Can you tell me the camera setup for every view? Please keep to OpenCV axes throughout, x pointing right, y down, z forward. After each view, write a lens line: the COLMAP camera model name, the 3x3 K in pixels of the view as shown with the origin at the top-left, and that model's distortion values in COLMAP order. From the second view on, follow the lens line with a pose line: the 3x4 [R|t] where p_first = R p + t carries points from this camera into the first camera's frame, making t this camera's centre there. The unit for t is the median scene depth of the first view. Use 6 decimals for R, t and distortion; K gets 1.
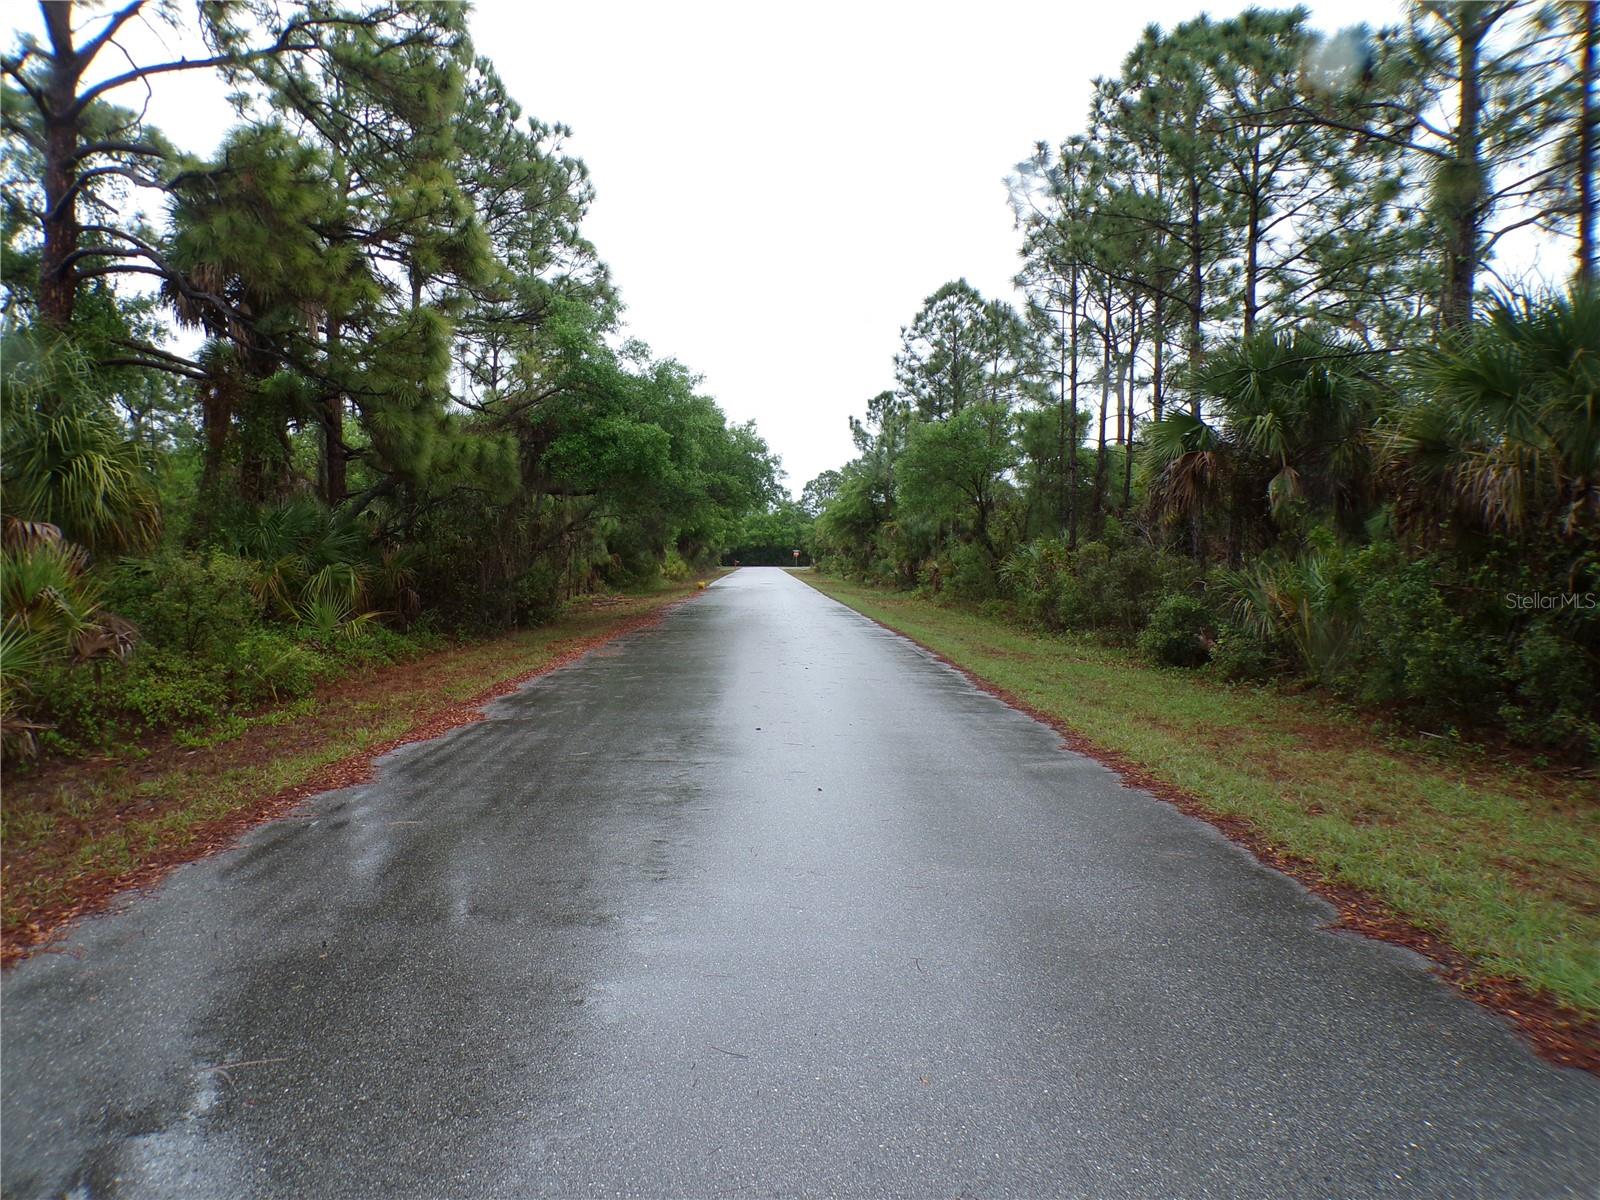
lens RADIAL K [[1124.6, 0, 800.1], [0, 1124.6, 596.9], [0, 0, 1]] dist [-0.013458, -0.005799]
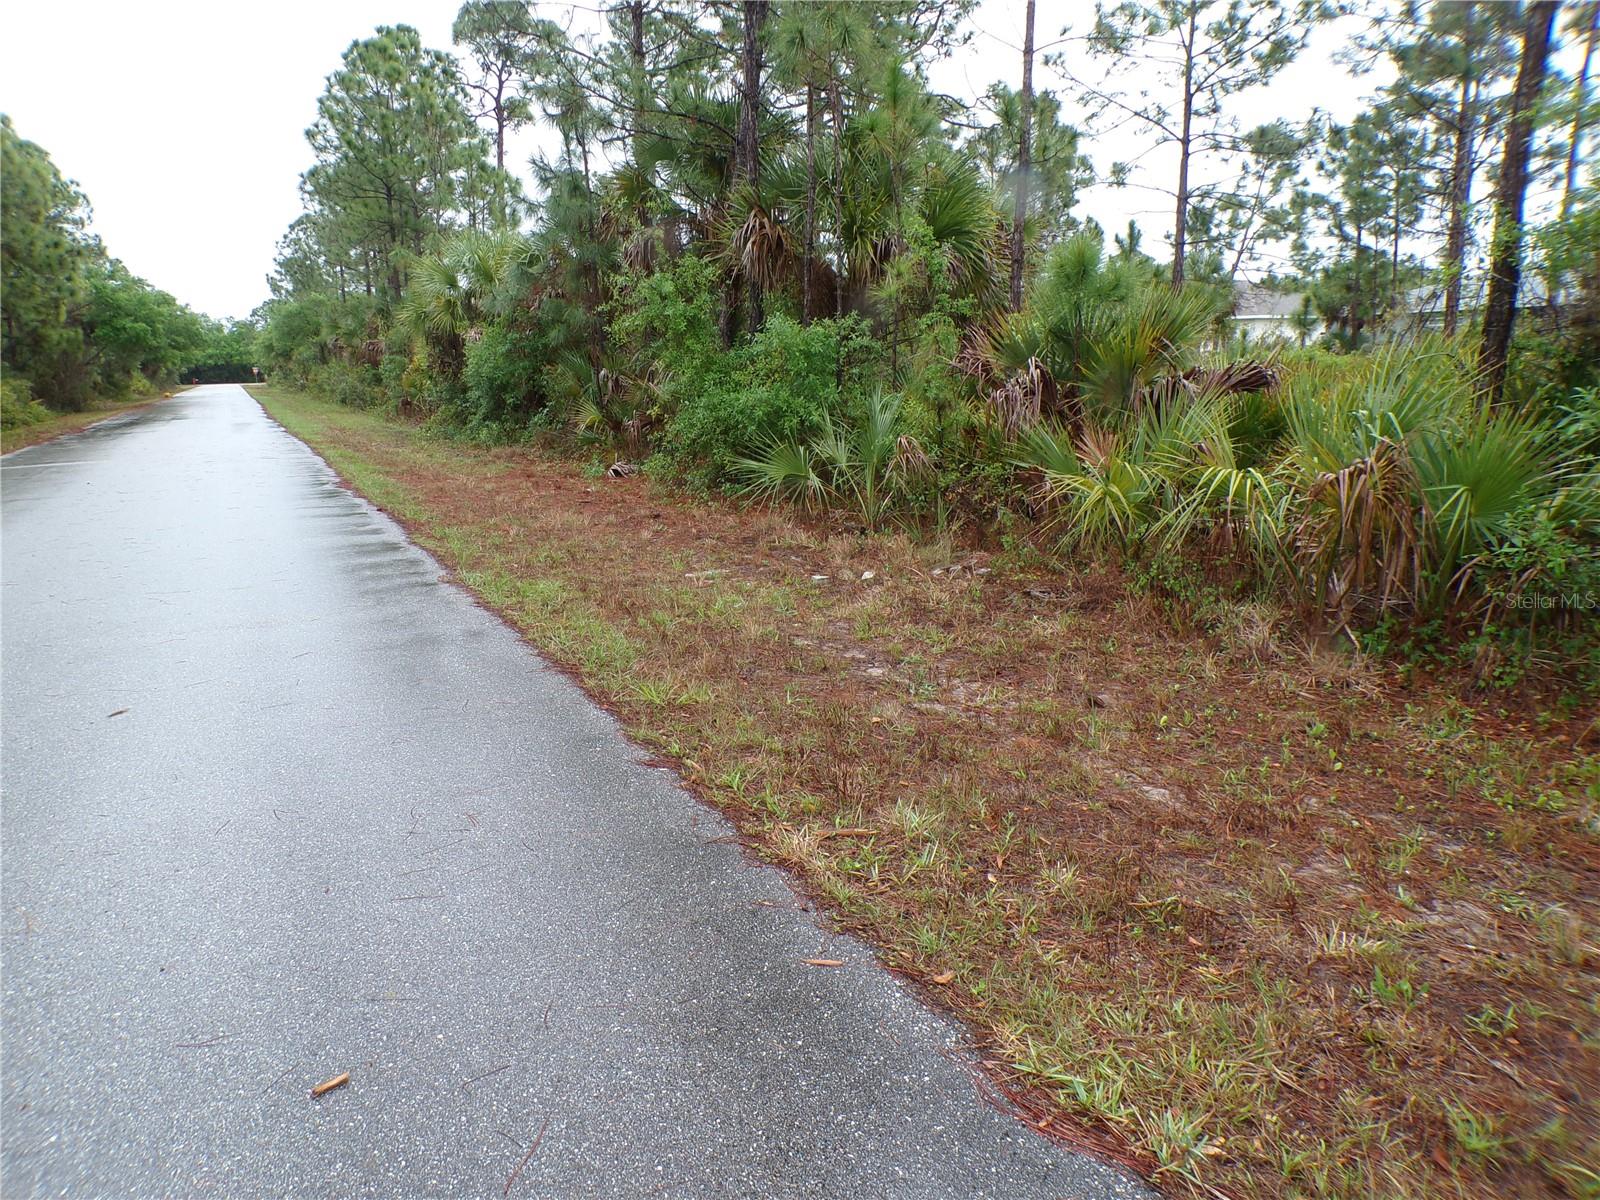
lens RADIAL K [[1124.6, 0, 798.6], [0, 1124.6, 597.7], [0, 0, 1]] dist [-0.013458, -0.005799]
pose [[0.909690, -0.105804, 0.401585, 0.072078], [0.037327, 0.983919, 0.174672, 0.036841], [-0.413608, -0.143907, 0.899010, -1.023125]]
